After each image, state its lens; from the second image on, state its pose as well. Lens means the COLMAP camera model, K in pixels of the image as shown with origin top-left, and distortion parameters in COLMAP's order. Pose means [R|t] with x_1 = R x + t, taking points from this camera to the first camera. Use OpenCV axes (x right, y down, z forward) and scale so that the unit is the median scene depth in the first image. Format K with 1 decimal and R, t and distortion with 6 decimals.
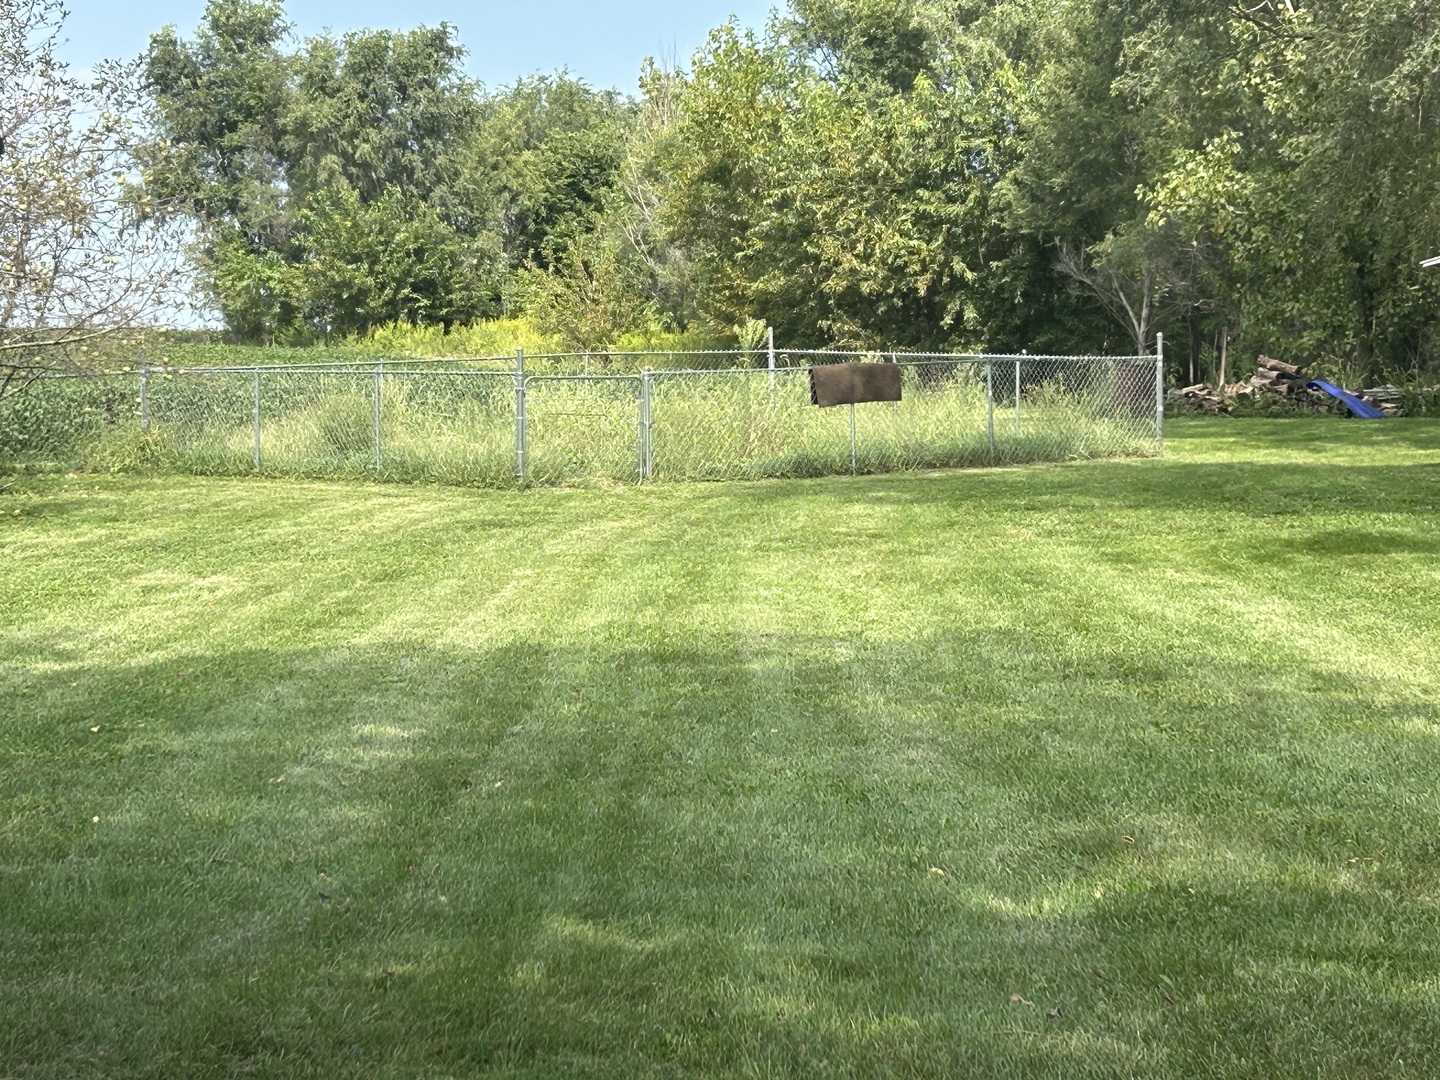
lens RADIAL K [[3287.1, 0, 720.0], [0, 3287.1, 540.0], [0, 0, 1]] dist [0.194195, -0.093803]
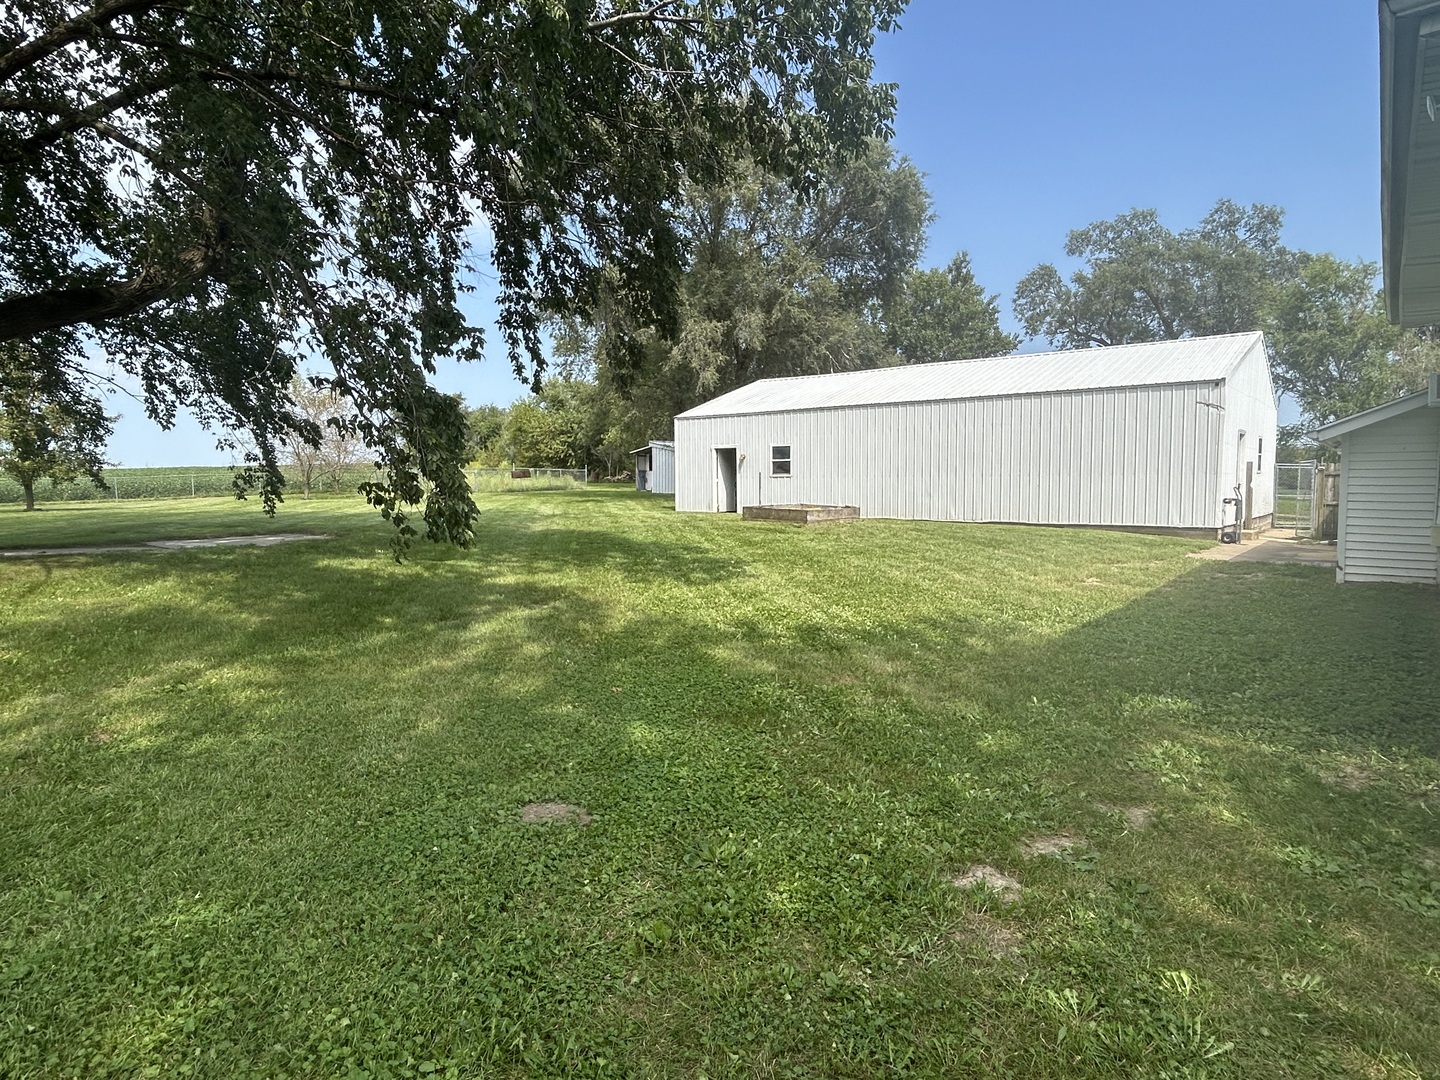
lens RADIAL K [[824.4, 0, 713.6], [0, 824.4, 536.5], [0, 0, 1]] dist [-0.004066, -0.000493]
pose [[0.981040, -0.007424, 0.193664, 0.057490], [0.003279, 0.999759, 0.021716, 0.015121], [-0.193779, -0.020669, 0.980827, -0.218346]]
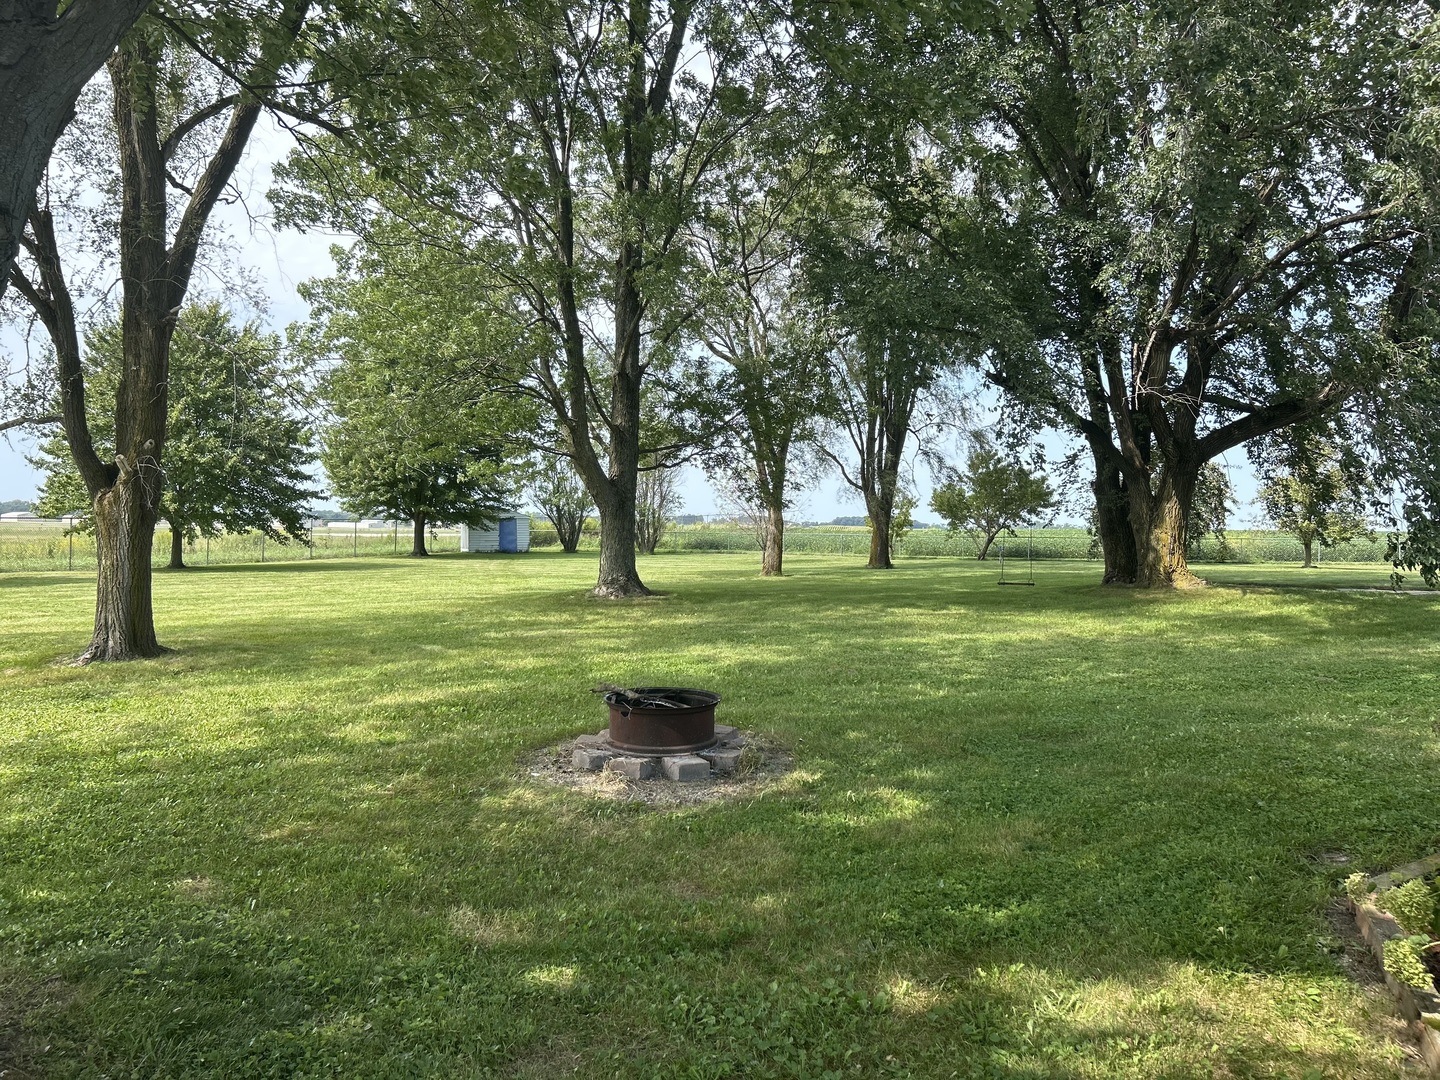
lens RADIAL K [[1078.3, 0, 720.0], [0, 1078.3, 545.1], [0, 0, 1]] dist [0.063395, -0.078136]
pose [[0.506063, 0.033532, -0.861844, 0.208480], [-0.068868, 0.997624, -0.001624, 0.024523], [0.859742, 0.060175, 0.507171, -0.388953]]
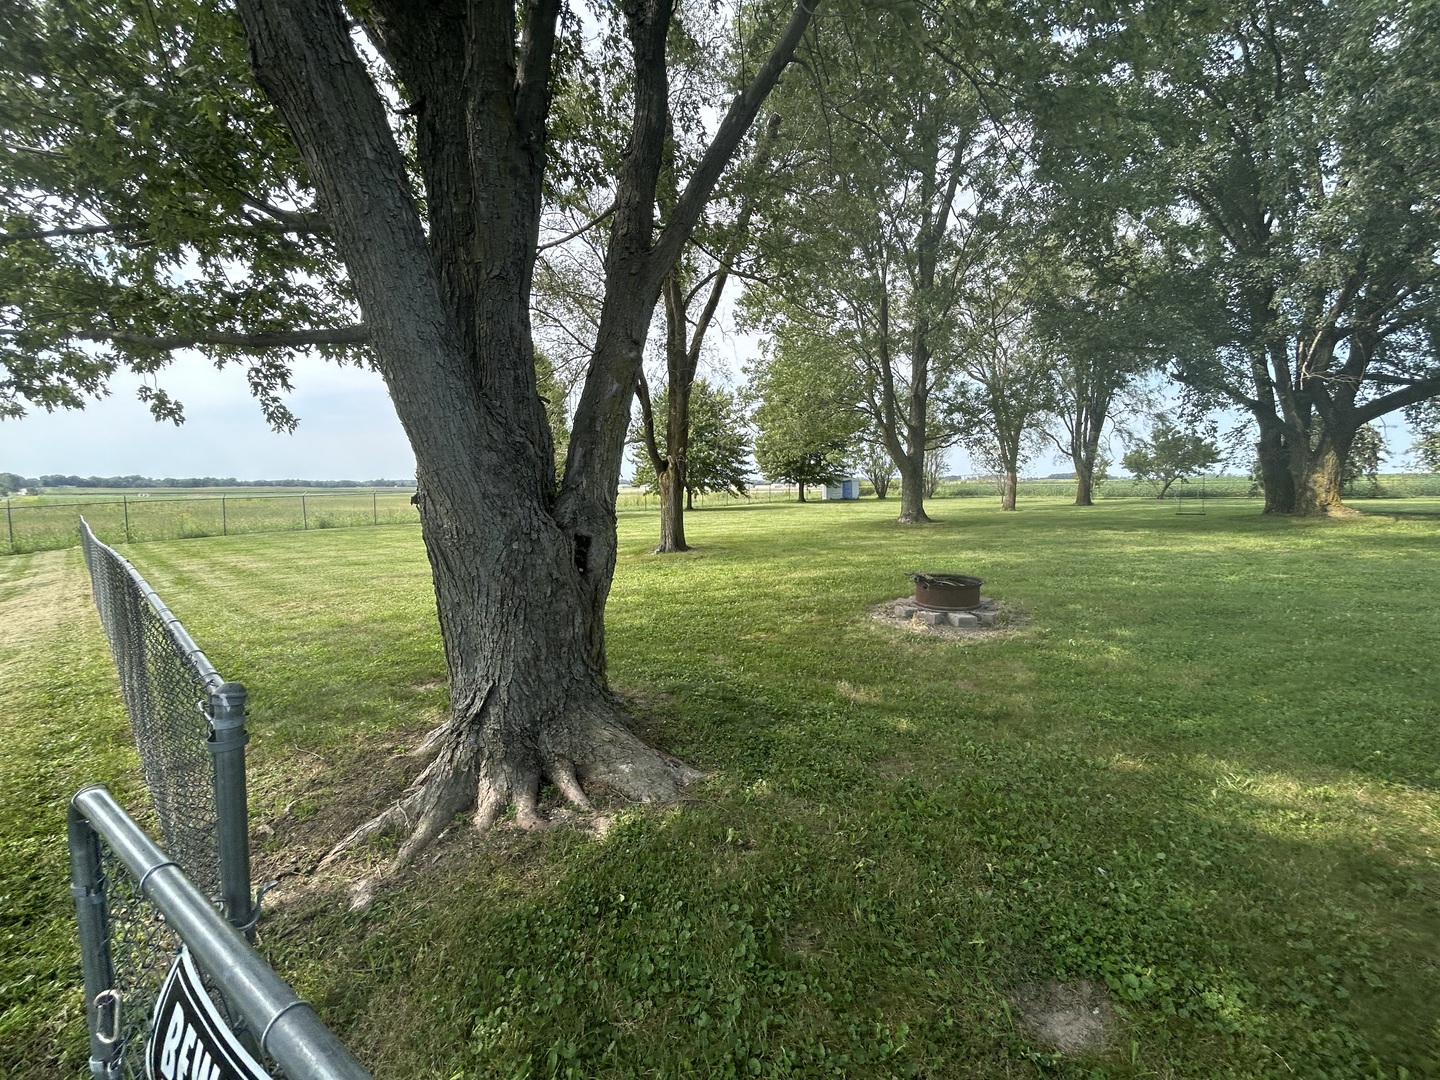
lens RADIAL K [[583.0, 0, 719.3], [0, 583.0, 538.3], [0, 0, 1]] dist [-0.001473, 0.001227]
pose [[0.124110, 0.099213, -0.987296, 0.208464], [-0.044524, 0.994543, 0.094345, 0.025192], [0.991269, 0.032249, 0.127850, -0.393129]]
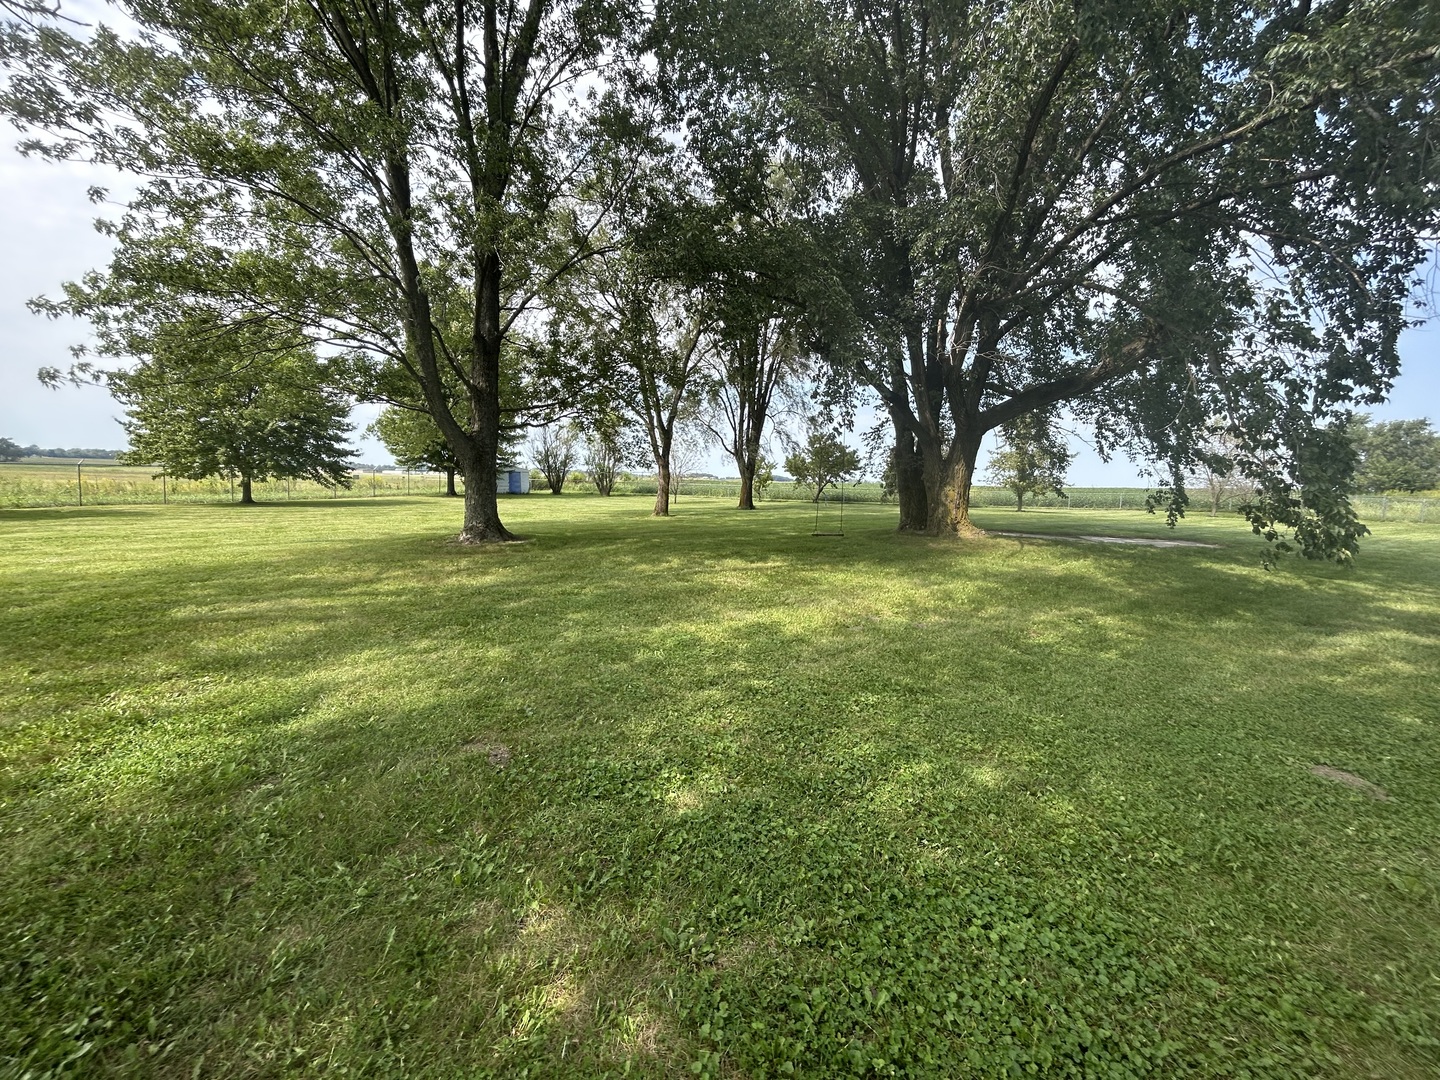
lens RADIAL K [[583.0, 0, 719.3], [0, 583.0, 538.3], [0, 0, 1]] dist [-0.001473, 0.001227]
pose [[0.559896, 0.109769, -0.821259, 0.070957], [-0.081985, 0.993661, 0.076918, 0.015746], [0.824497, 0.024265, 0.565346, -0.241641]]
